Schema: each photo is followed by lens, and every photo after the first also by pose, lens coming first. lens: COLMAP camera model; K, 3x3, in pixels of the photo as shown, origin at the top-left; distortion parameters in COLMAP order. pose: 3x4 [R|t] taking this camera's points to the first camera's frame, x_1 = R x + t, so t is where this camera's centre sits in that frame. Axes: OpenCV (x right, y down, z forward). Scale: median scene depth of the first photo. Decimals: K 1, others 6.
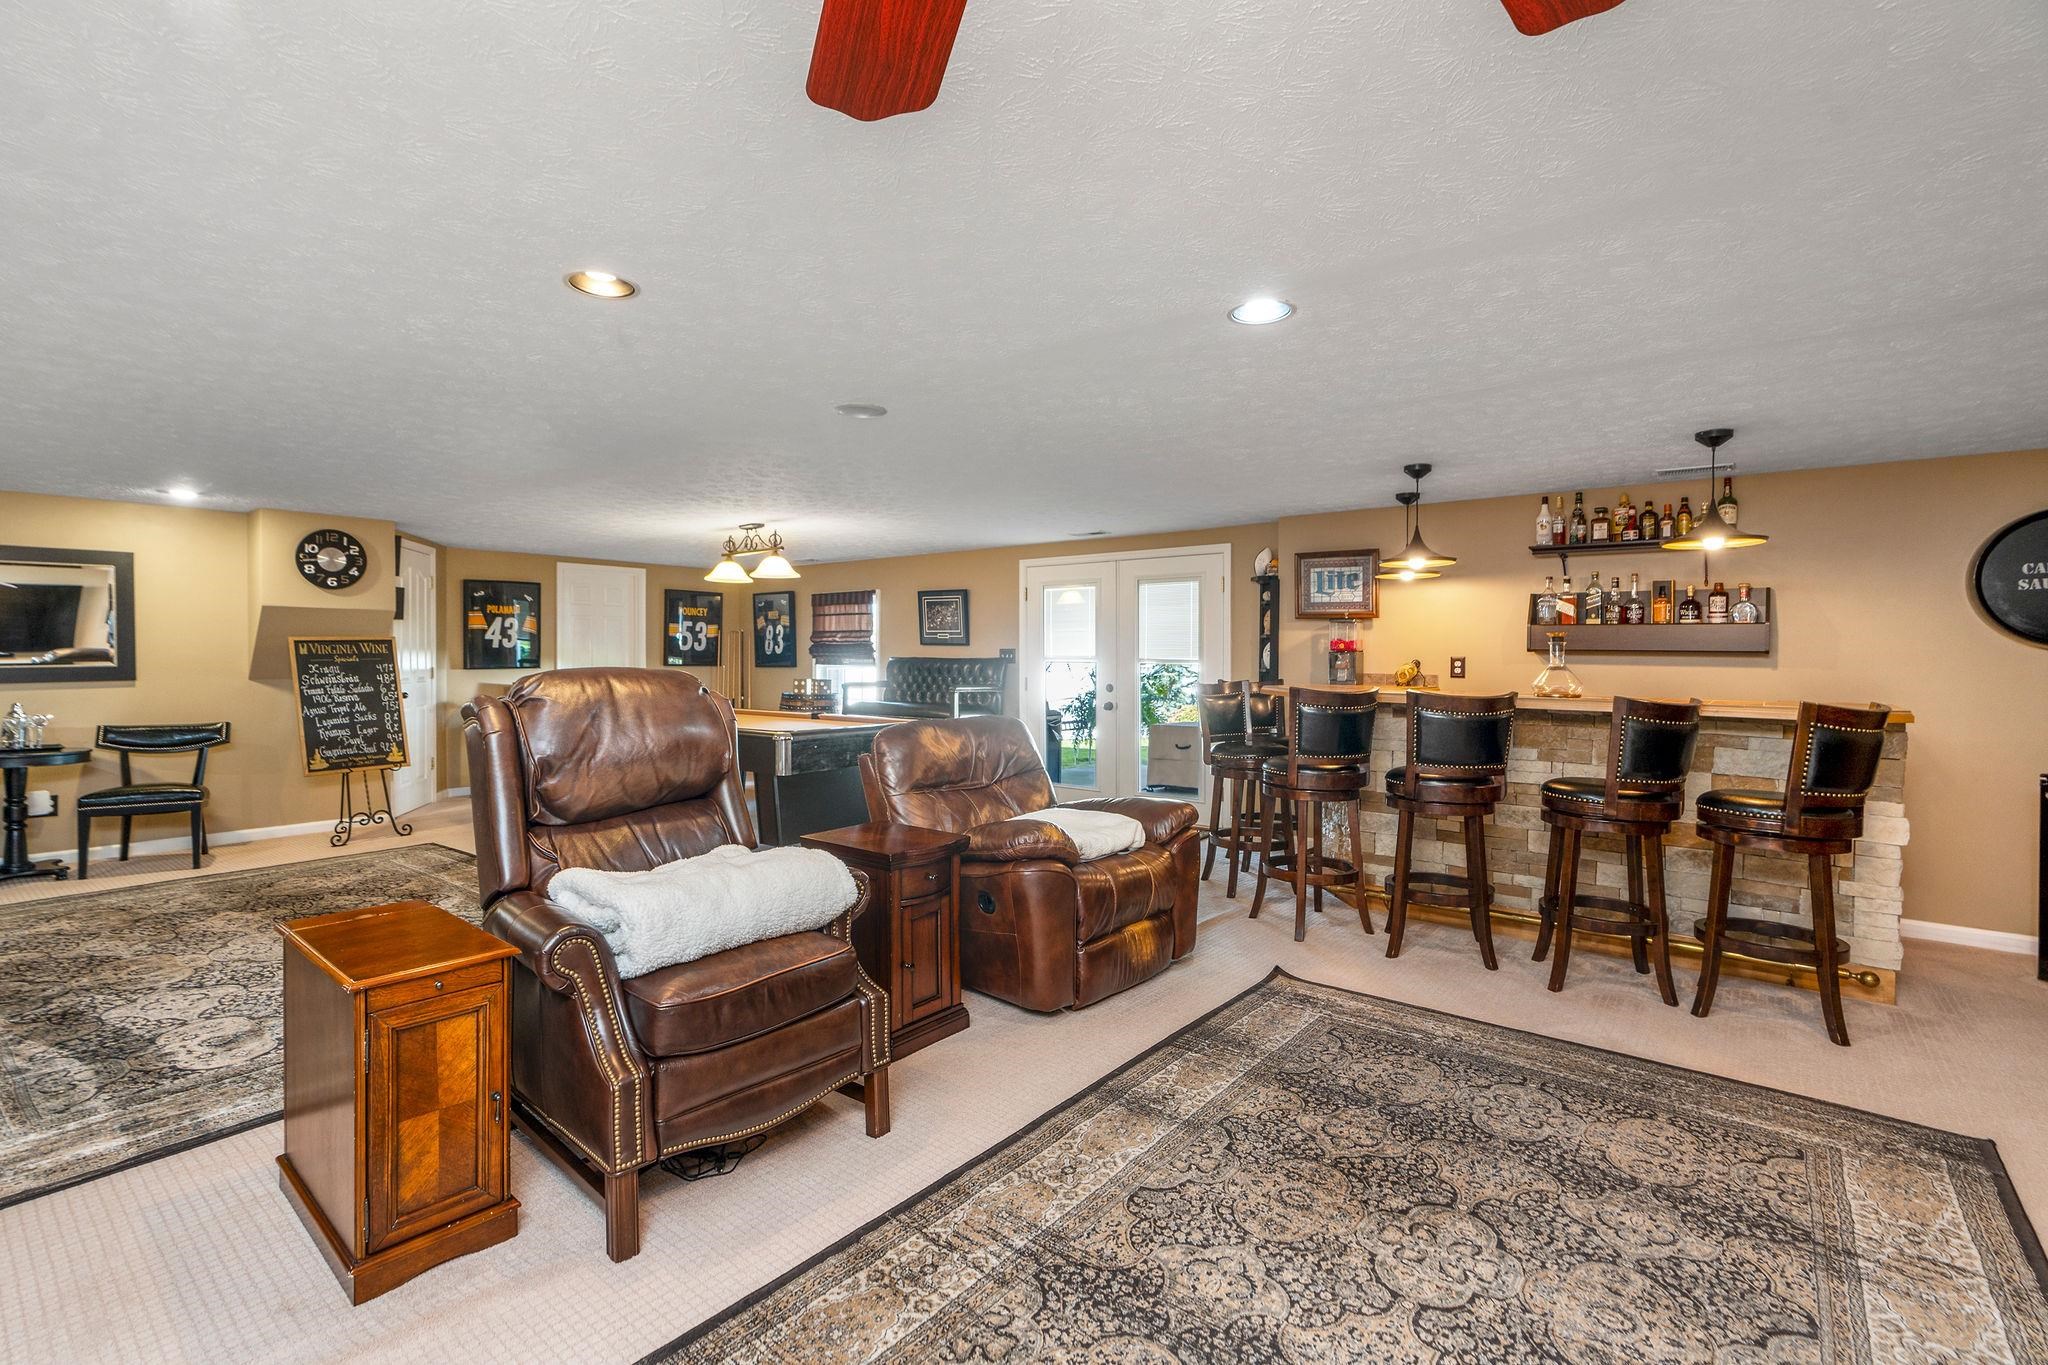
lens RADIAL K [[952.0, 0, 1016.3], [0, 952.0, 652.5], [0, 0, 1]] dist [-0.008774, 0.001936]
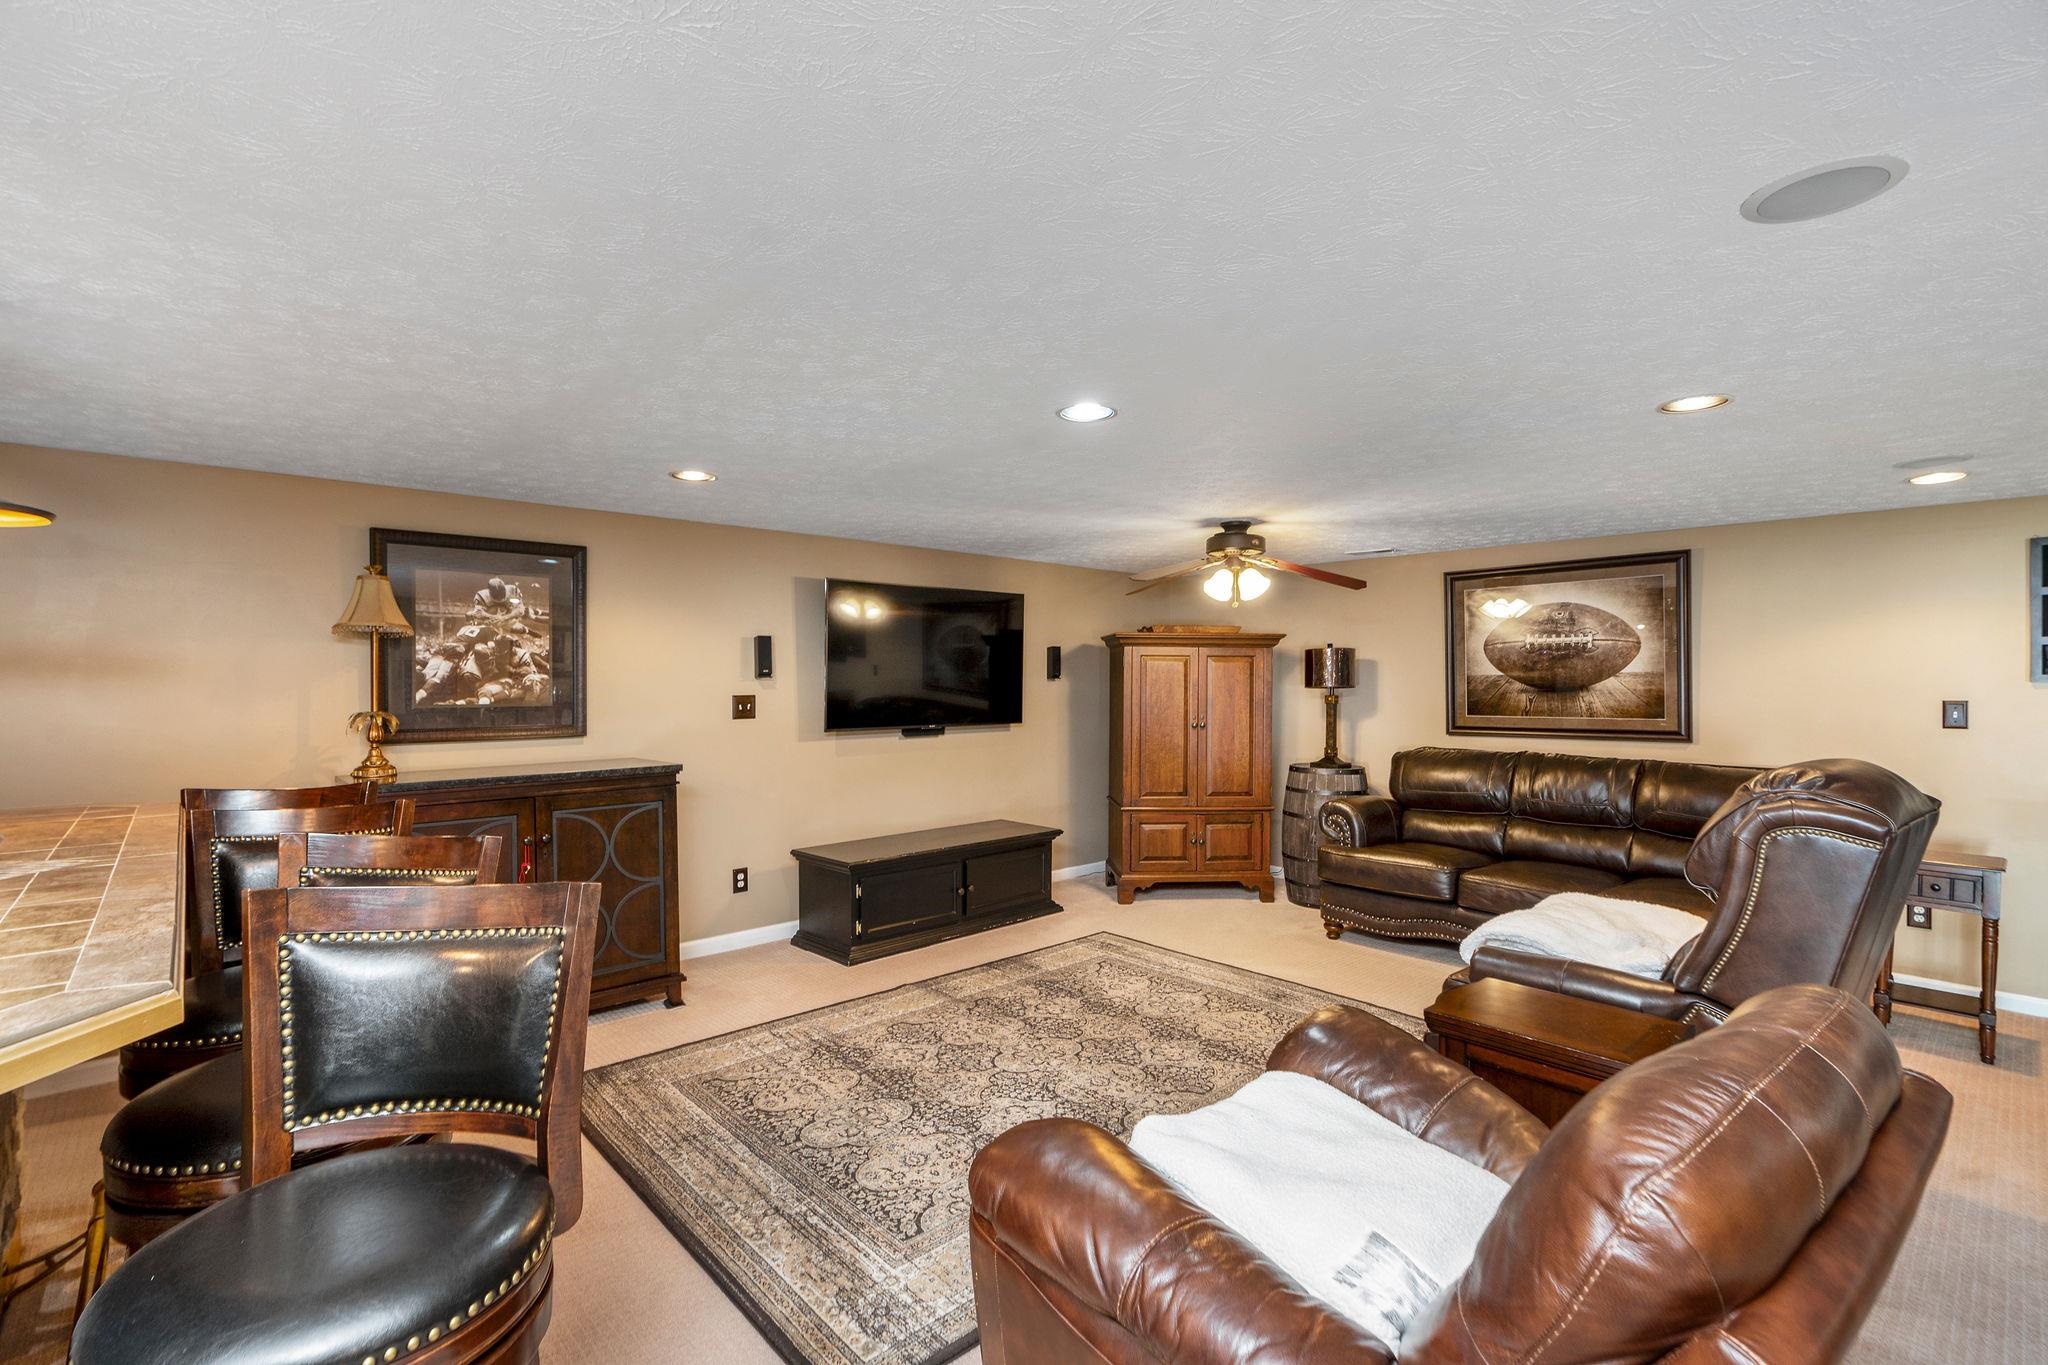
lens RADIAL K [[921.5, 0, 1022.3], [0, 921.5, 692.4], [0, 0, 1]] dist [-0.000813, -0.000045]
pose [[-0.989023, -0.008781, 0.147501, 0.070843], [-0.006557, 0.999858, 0.015555, -0.020512], [-0.147617, 0.014417, -0.988940, 0.836618]]
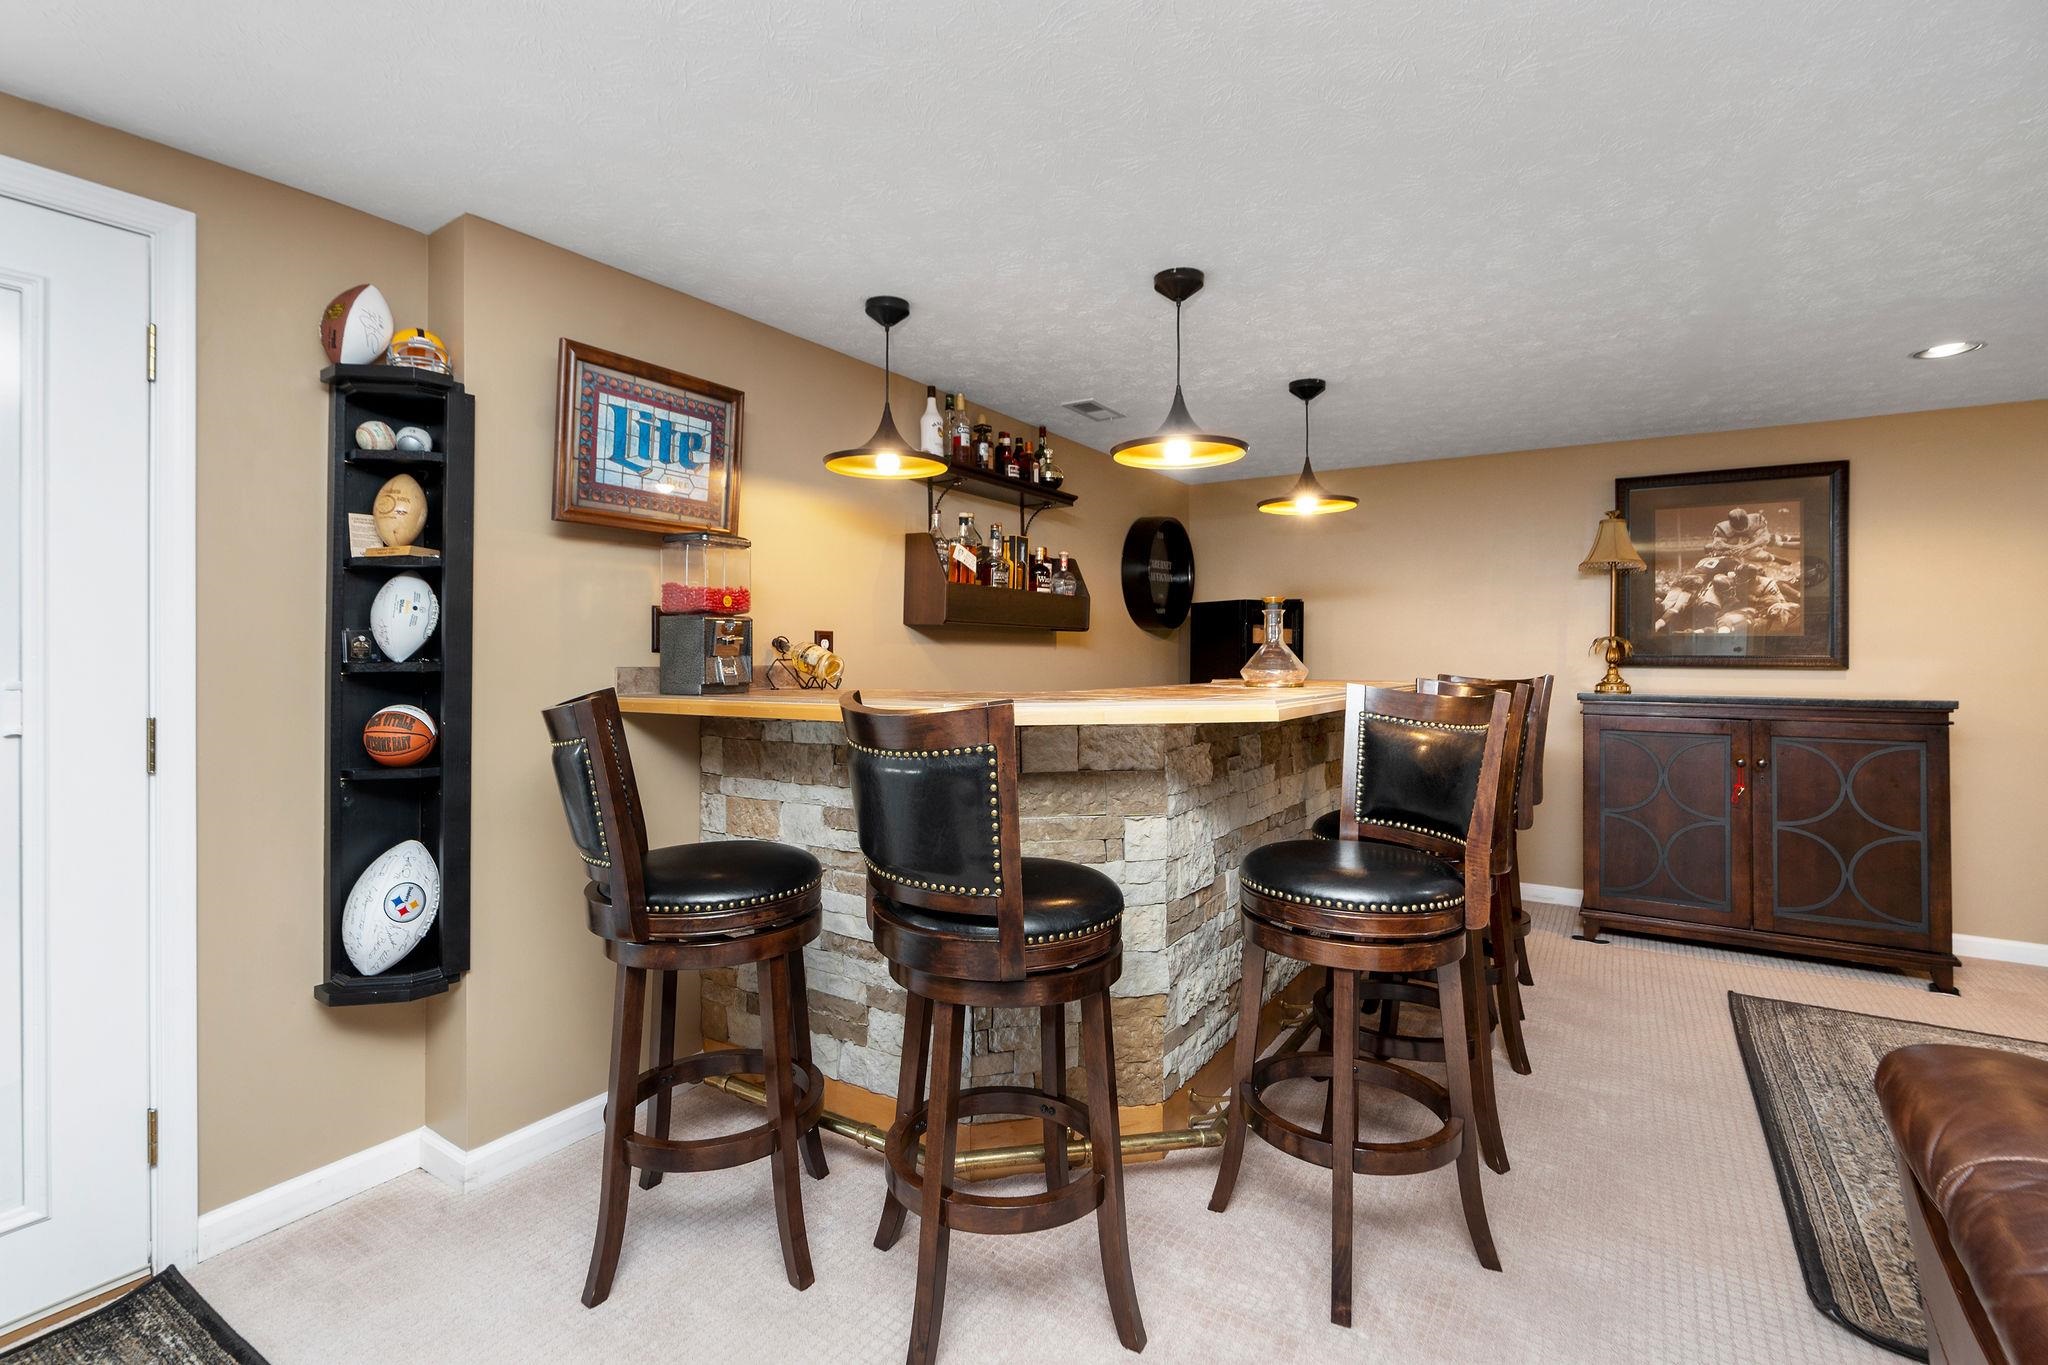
lens RADIAL K [[952.0, 0, 1016.3], [0, 952.0, 652.5], [0, 0, 1]] dist [-0.008774, 0.001936]
pose [[-0.101468, -0.003660, 0.994832, -0.079889], [-0.004382, 0.999985, 0.003232, 0.012540], [-0.994829, -0.004031, -0.101483, 0.829449]]
